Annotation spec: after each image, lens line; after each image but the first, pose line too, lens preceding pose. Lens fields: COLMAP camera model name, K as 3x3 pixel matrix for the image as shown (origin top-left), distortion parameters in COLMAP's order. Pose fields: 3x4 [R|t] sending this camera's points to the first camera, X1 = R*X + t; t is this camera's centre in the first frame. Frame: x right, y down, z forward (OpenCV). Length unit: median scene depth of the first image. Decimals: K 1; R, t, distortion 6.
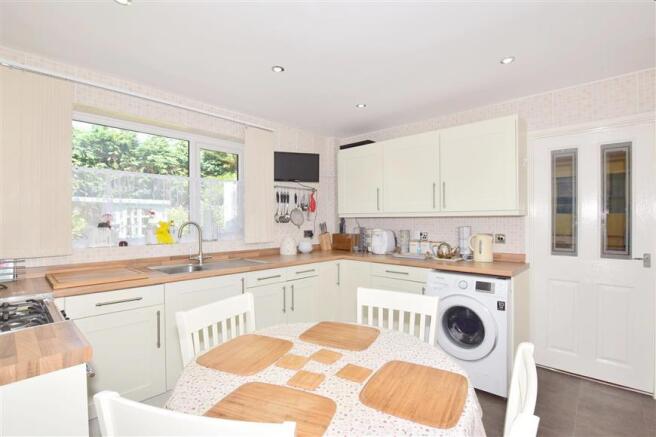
lens RADIAL K [[298.8, 0, 329.8], [0, 298.8, 218.8], [0, 0, 1]] dist [-0.000832, -0.000435]
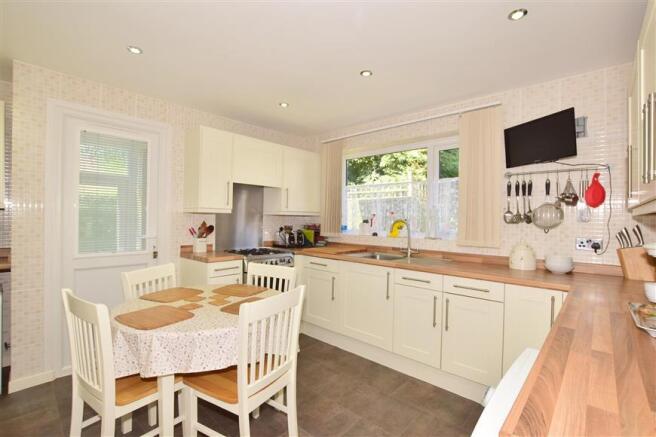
lens RADIAL K [[298.8, 0, 329.0], [0, 298.8, 218.5], [0, 0, 1]] dist [-0.000832, -0.000435]
pose [[0.030759, 0.009764, -0.999479, 0.643973], [-0.002832, 0.999949, 0.009682, -0.005935], [0.999523, 0.002533, 0.030785, 0.612746]]
